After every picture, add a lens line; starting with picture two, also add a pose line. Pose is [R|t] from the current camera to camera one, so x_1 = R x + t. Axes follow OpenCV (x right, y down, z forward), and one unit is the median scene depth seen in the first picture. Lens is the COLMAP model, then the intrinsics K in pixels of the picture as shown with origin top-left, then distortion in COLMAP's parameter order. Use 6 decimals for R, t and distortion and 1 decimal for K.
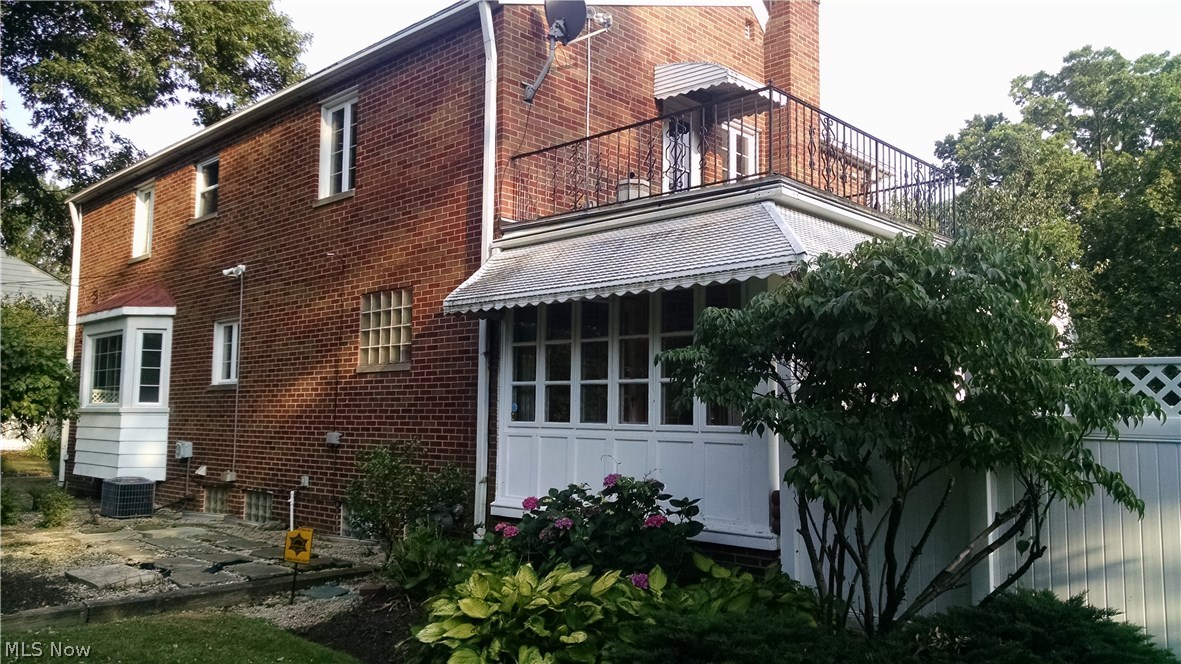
lens RADIAL K [[894.8, 0, 590.5], [0, 894.8, 332.0], [0, 0, 1]] dist [0.012359, -0.006527]
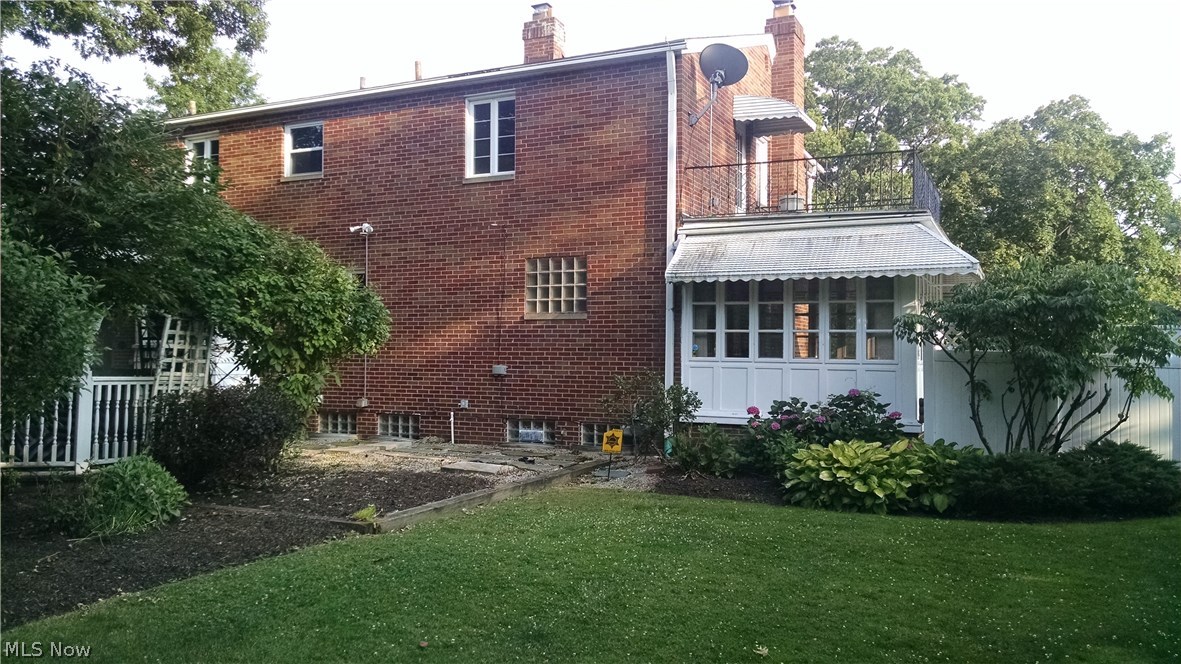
lens RADIAL K [[894.8, 0, 590.5], [0, 894.8, 332.0], [0, 0, 1]] dist [0.012359, -0.006527]
pose [[0.954161, 0.007112, 0.299208, -0.552415], [-0.029043, 0.997200, 0.068915, -0.027913], [-0.297880, -0.074446, 0.951696, -0.255163]]
